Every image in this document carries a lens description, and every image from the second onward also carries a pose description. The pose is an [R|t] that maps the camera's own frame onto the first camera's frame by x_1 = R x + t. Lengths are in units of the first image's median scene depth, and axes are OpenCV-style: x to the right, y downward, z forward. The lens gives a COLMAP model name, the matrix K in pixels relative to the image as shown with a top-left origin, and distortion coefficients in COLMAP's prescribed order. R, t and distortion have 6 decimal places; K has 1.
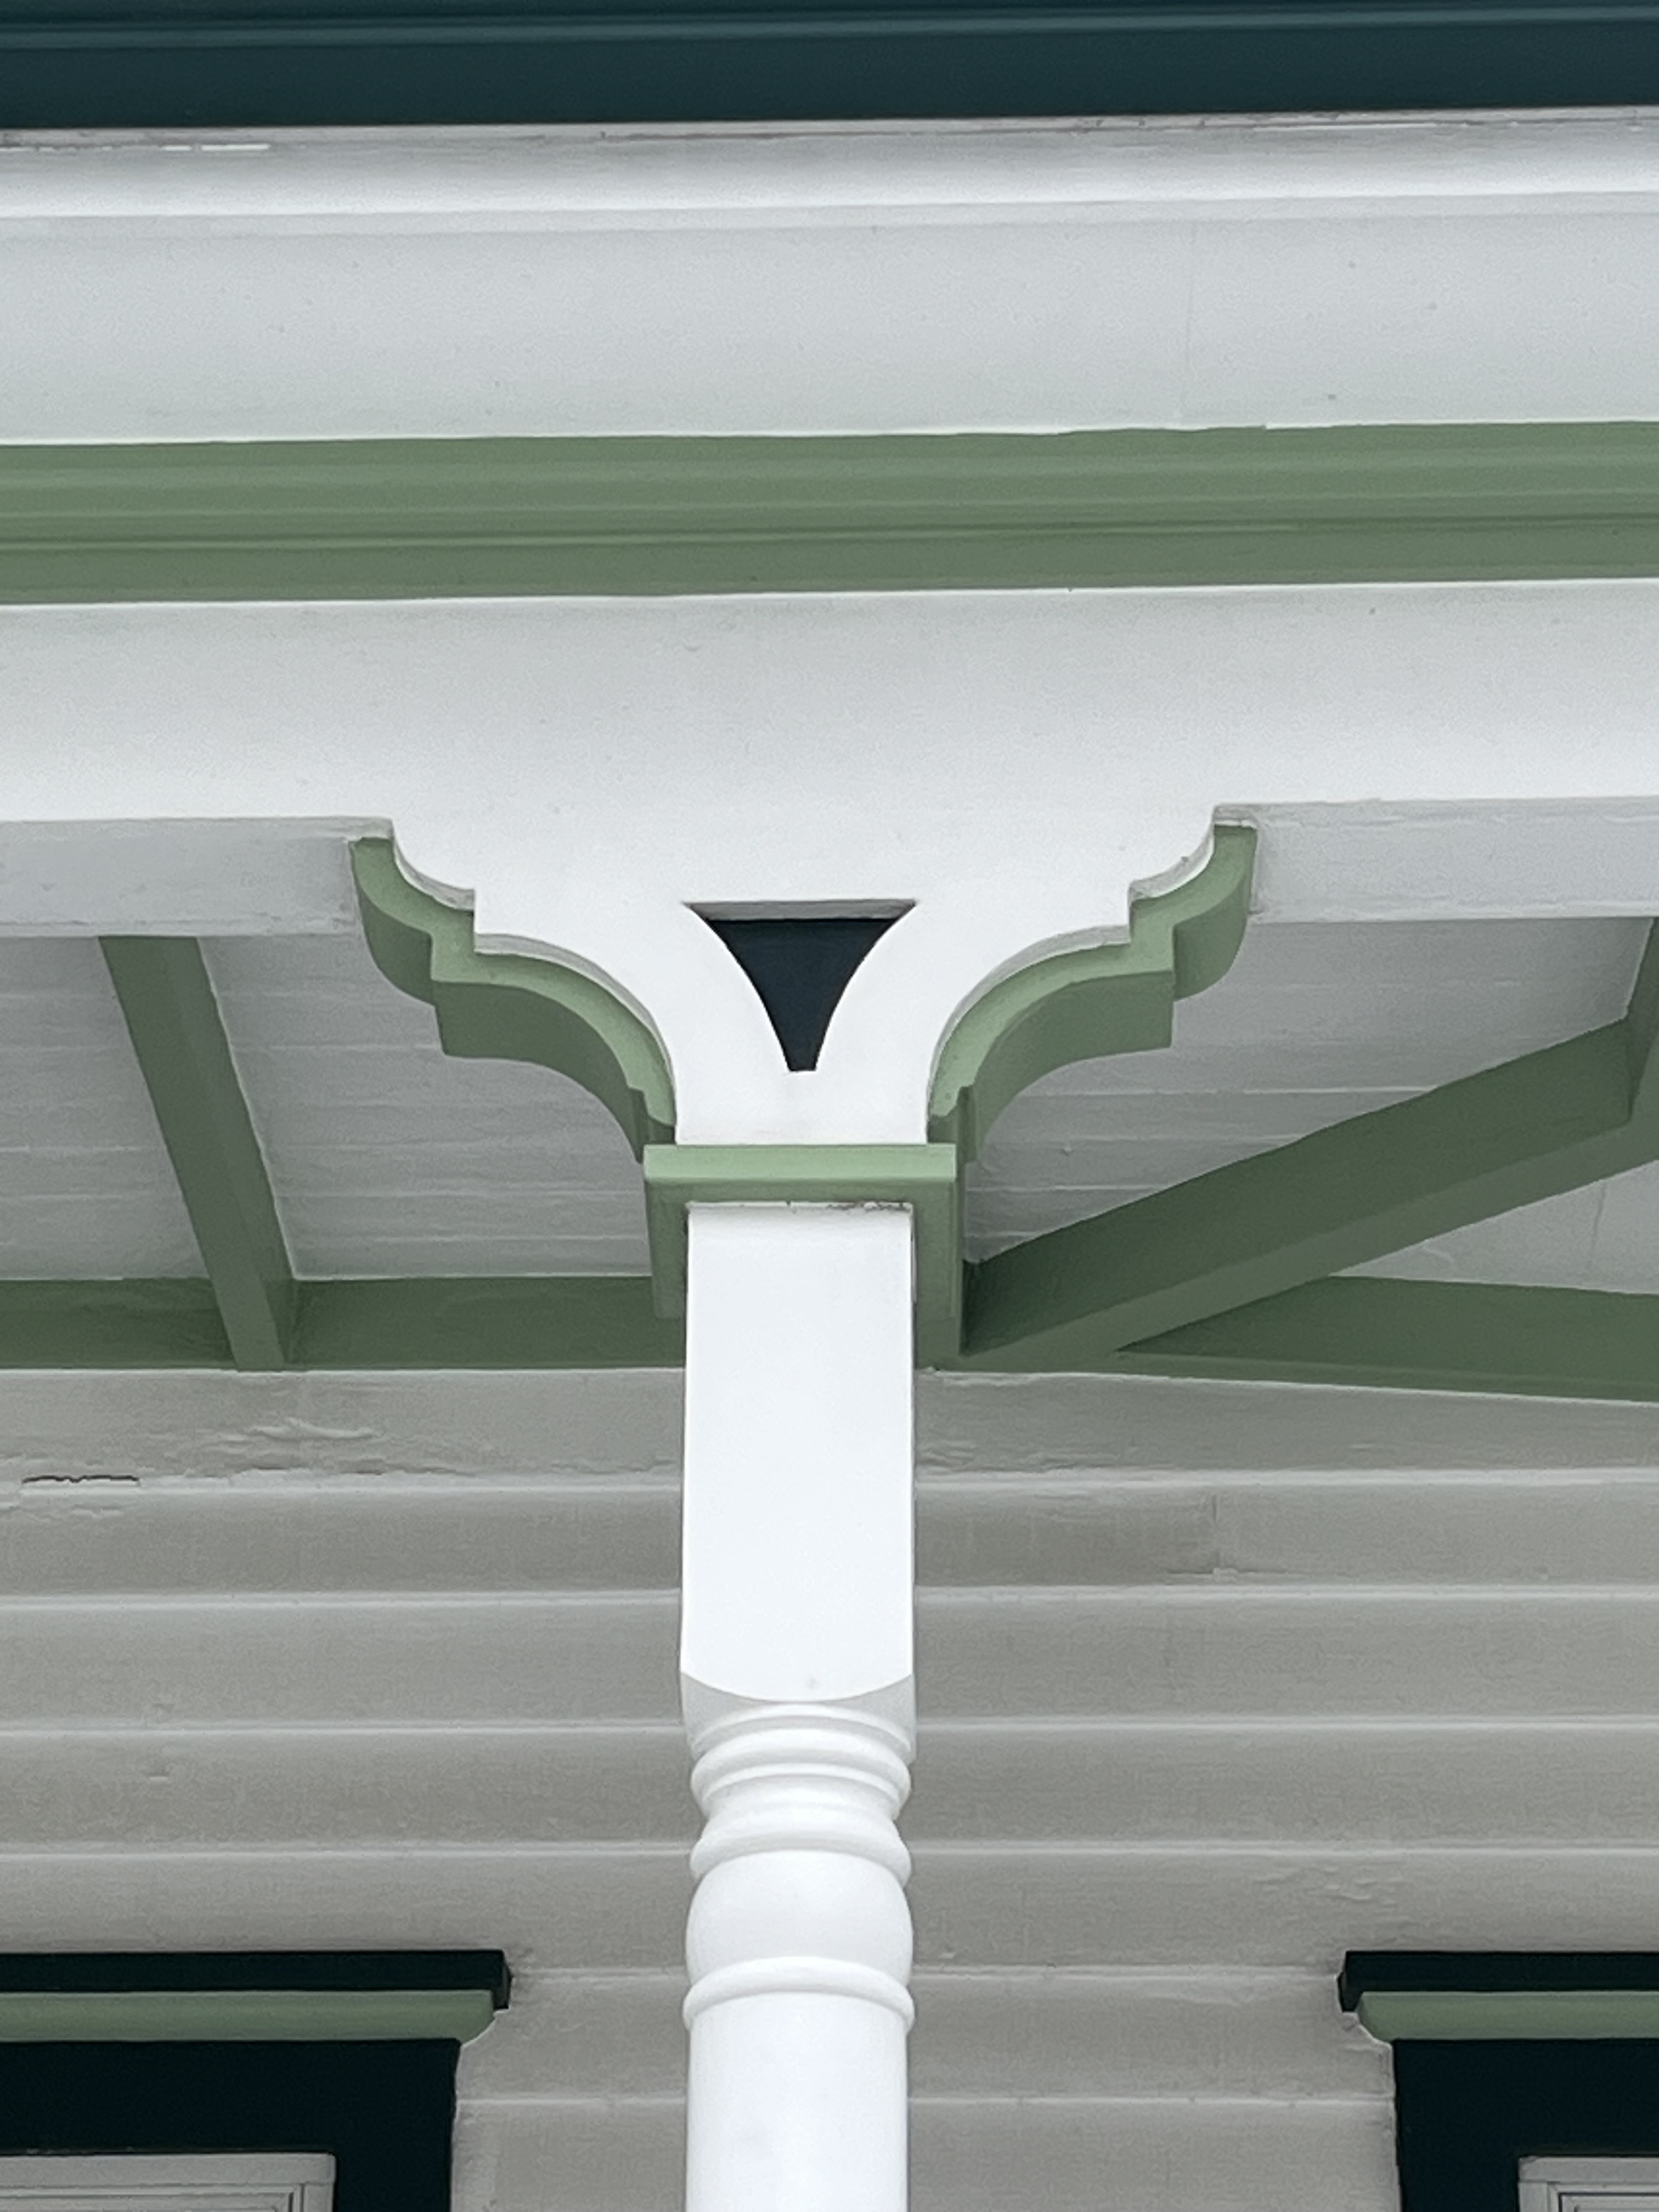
lens RADIAL K [[5698.0, 0, 829.5], [0, 5698.0, 1106.0], [0, 0, 1]] dist [0.078553, -0.193222]
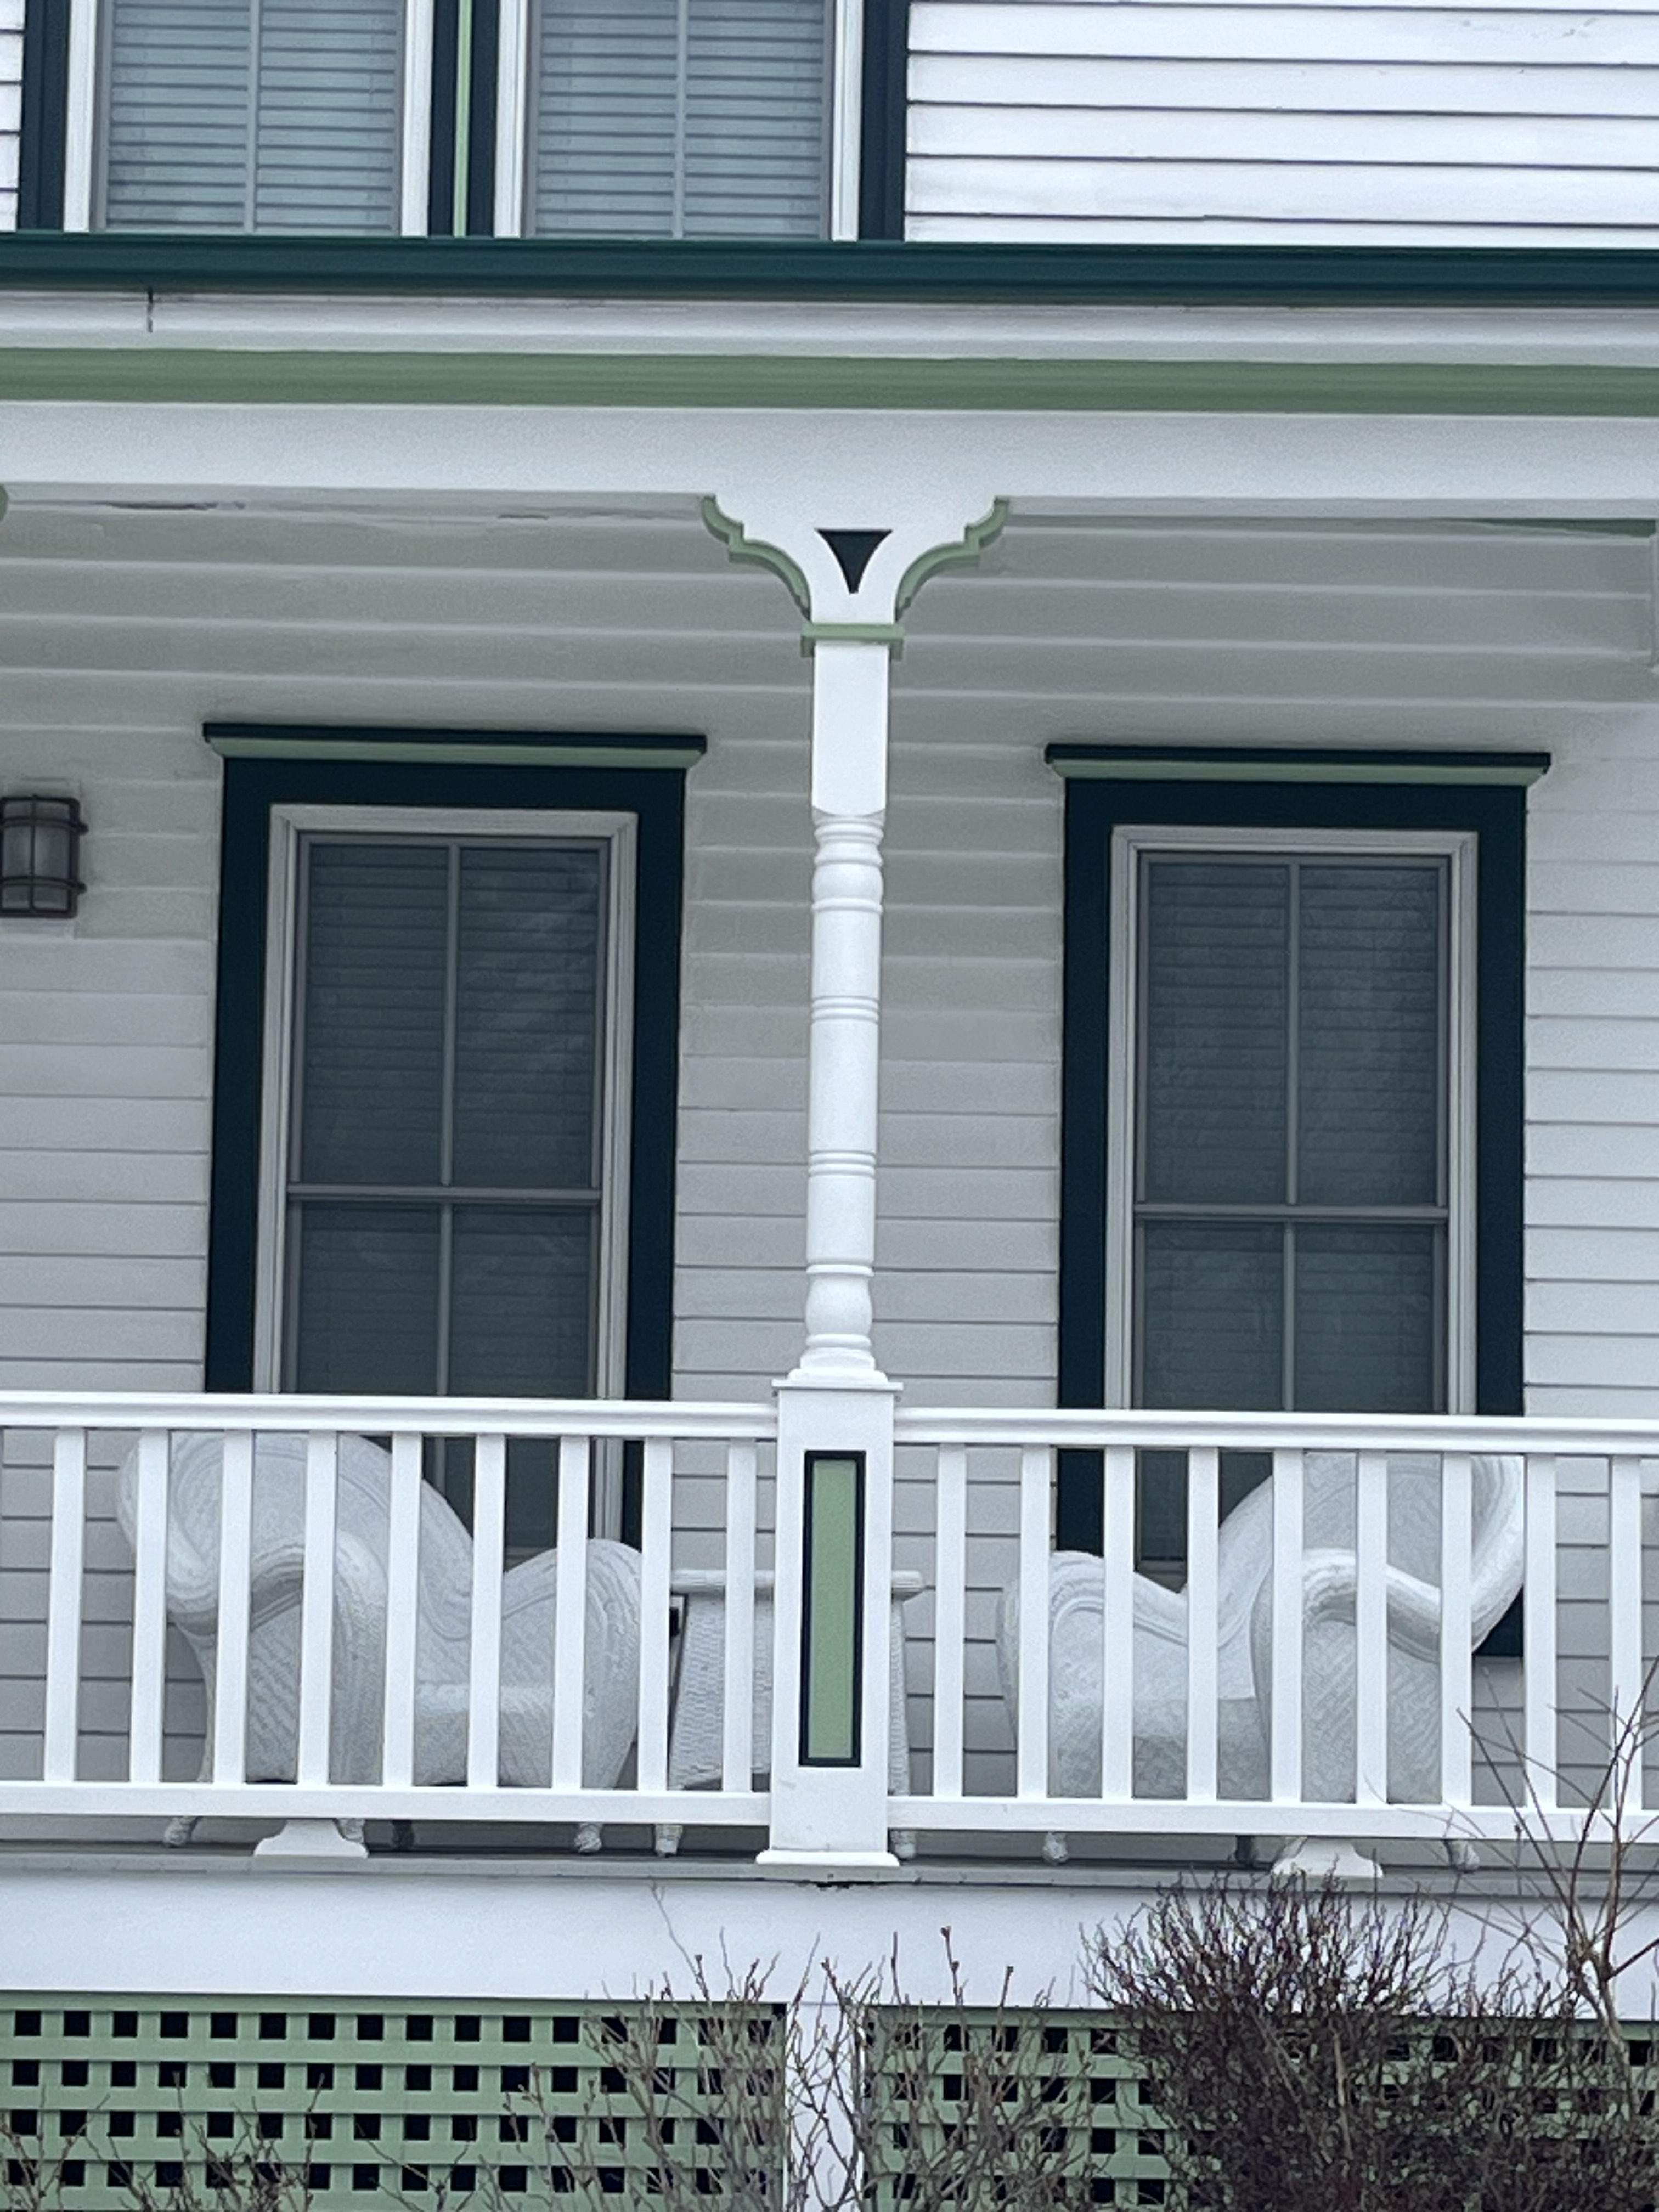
lens RADIAL K [[5698.0, 0, 829.5], [0, 5698.0, 1106.0], [0, 0, 1]] dist [0.078553, -0.193222]
pose [[0.999585, 0.015634, 0.024208, -0.084076], [-0.023503, 0.928381, 0.370885, -0.850503], [-0.016676, -0.371300, 0.928363, -1.851667]]
